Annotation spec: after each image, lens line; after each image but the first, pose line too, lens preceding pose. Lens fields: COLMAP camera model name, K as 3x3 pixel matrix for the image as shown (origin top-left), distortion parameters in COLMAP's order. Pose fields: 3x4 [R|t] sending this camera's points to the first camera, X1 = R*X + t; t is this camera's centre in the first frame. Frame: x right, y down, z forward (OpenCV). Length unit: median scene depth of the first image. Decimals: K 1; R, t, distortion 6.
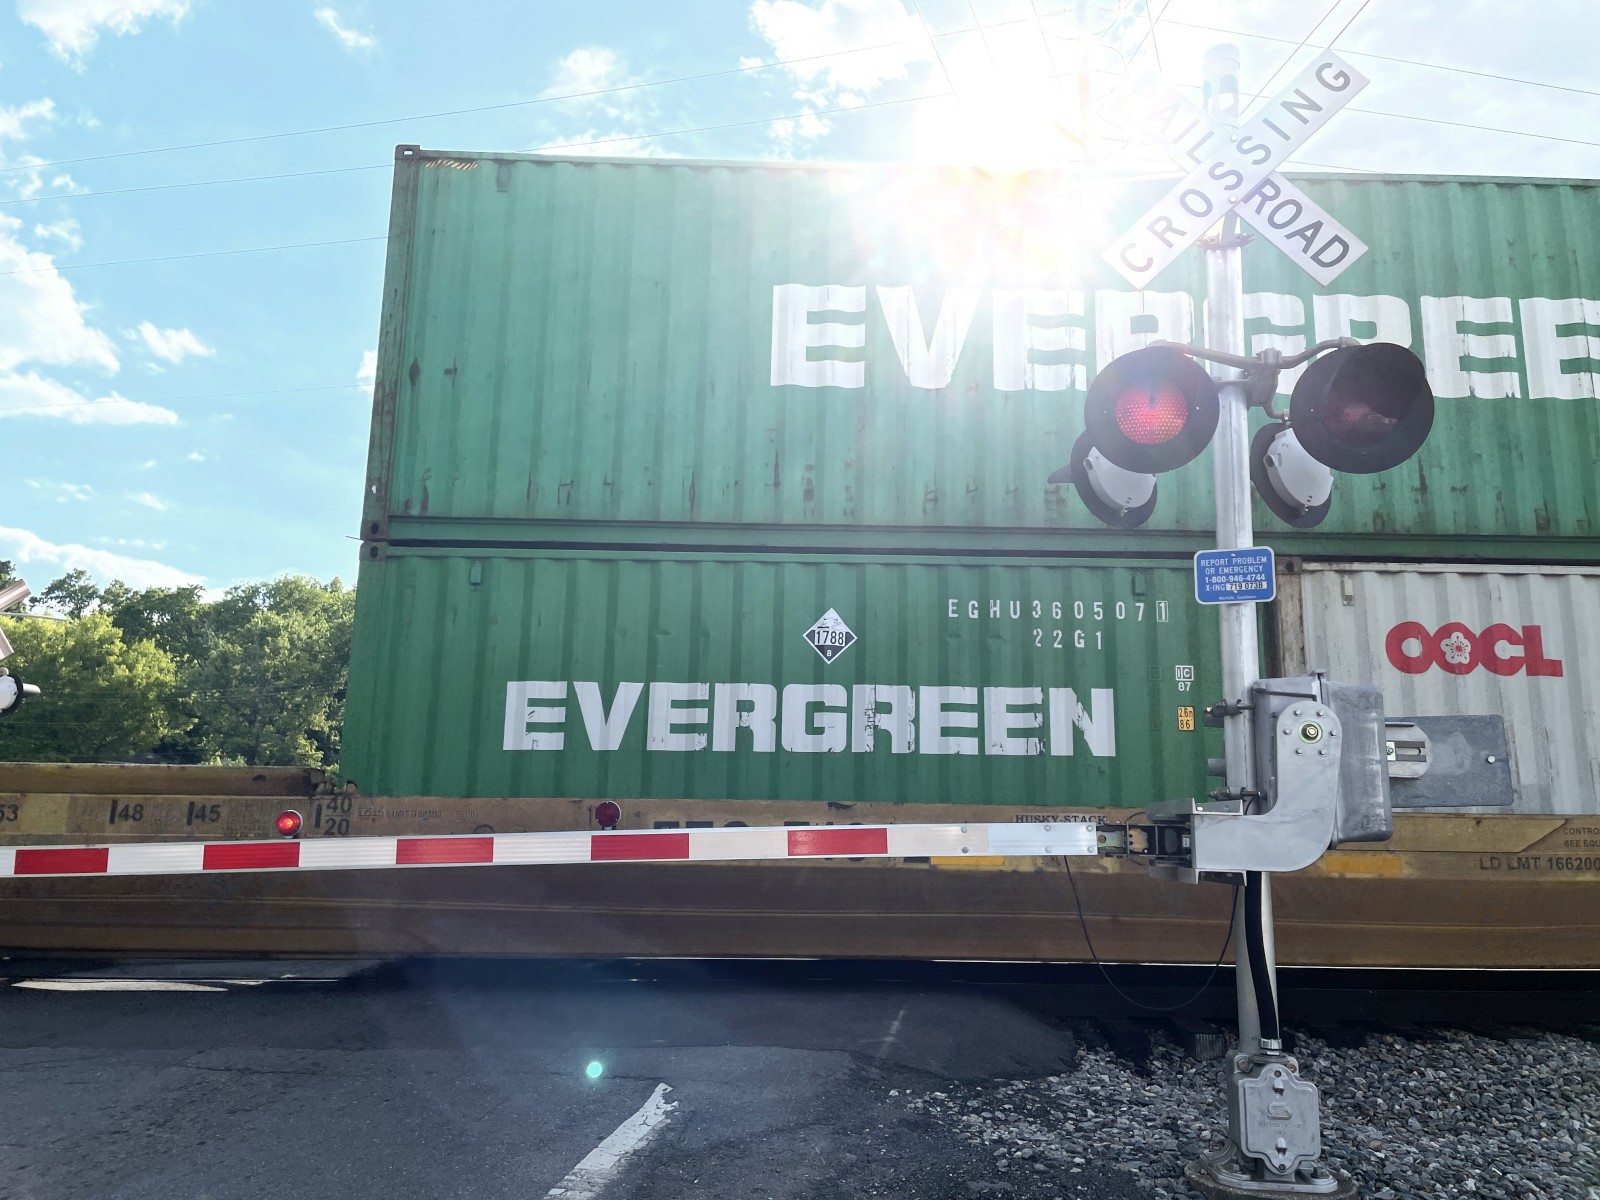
lens RADIAL K [[1229.1, 0, 802.8], [0, 1229.1, 592.0], [0, 0, 1]] dist [0.098961, -0.127373]
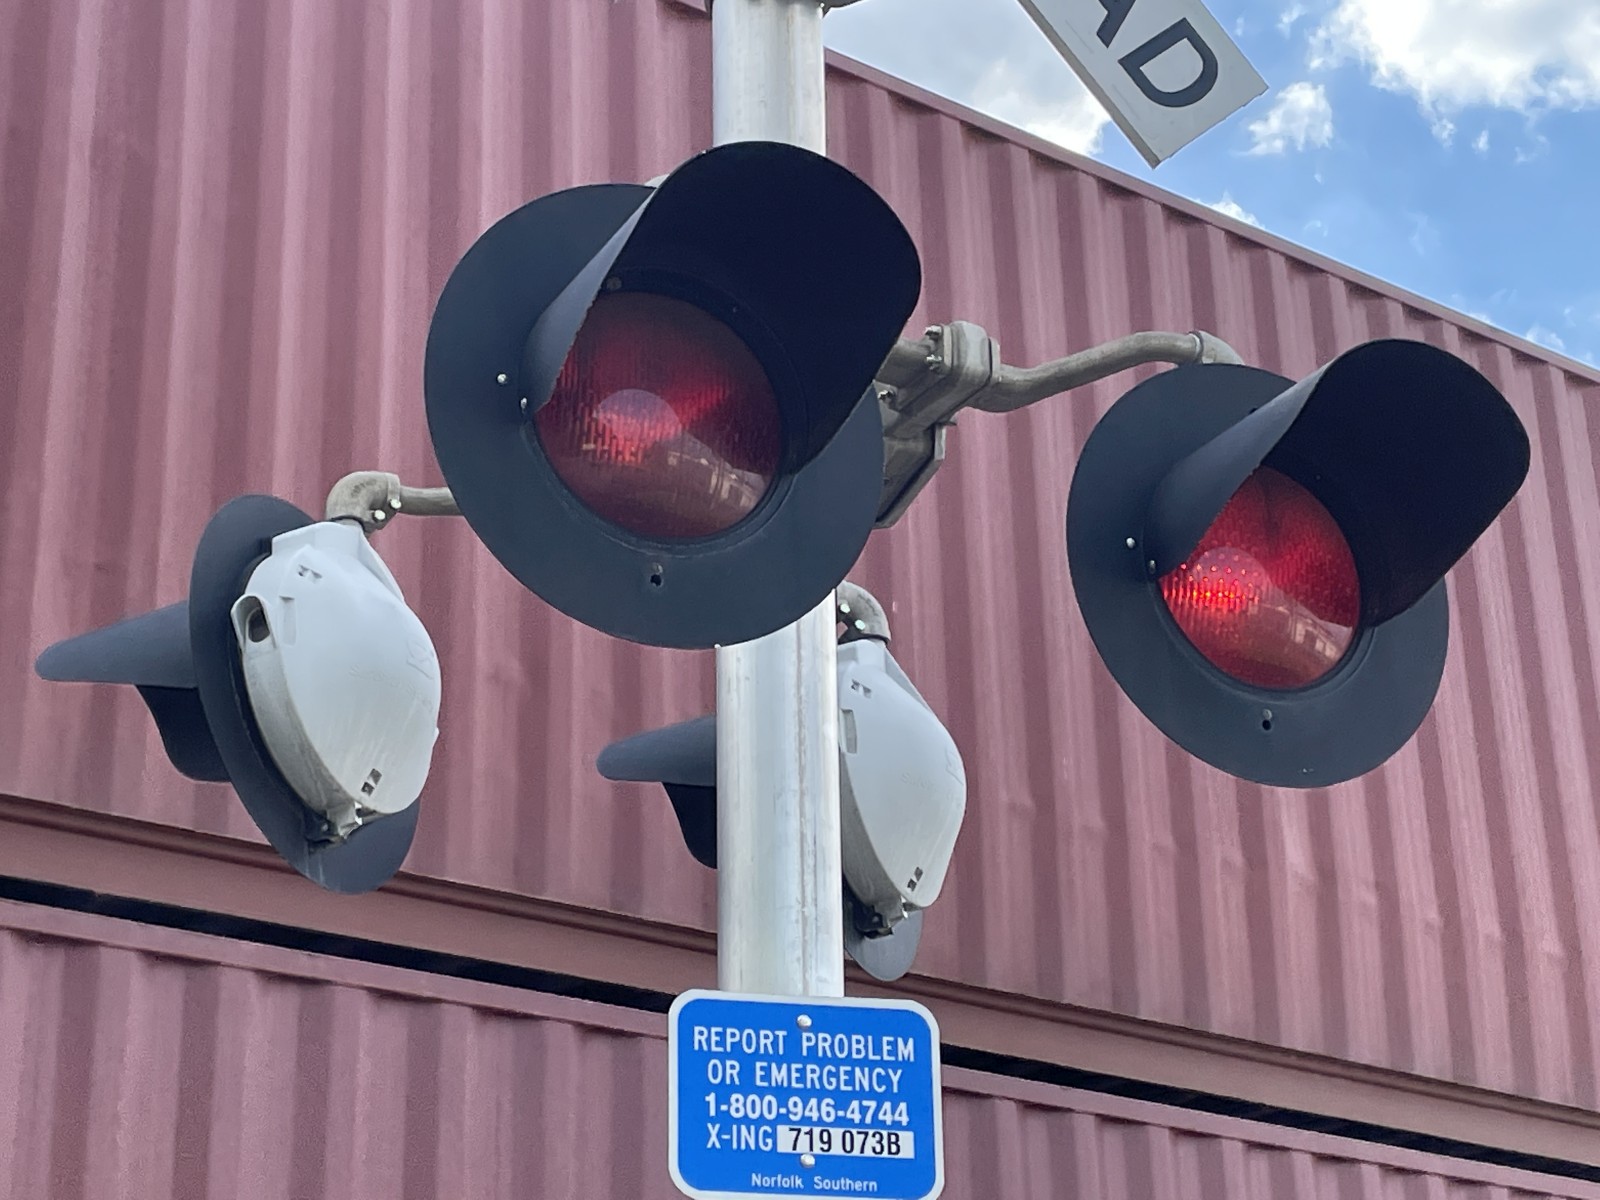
lens RADIAL K [[3079.7, 0, 794.3], [0, 3079.7, 593.3], [0, 0, 1]] dist [0.030227, 0.000000]
pose [[0.788163, 0.209123, 0.578850, -0.059194], [-0.080975, 0.967564, -0.239299, 0.040443], [-0.610117, 0.141734, 0.779531, 0.469943]]
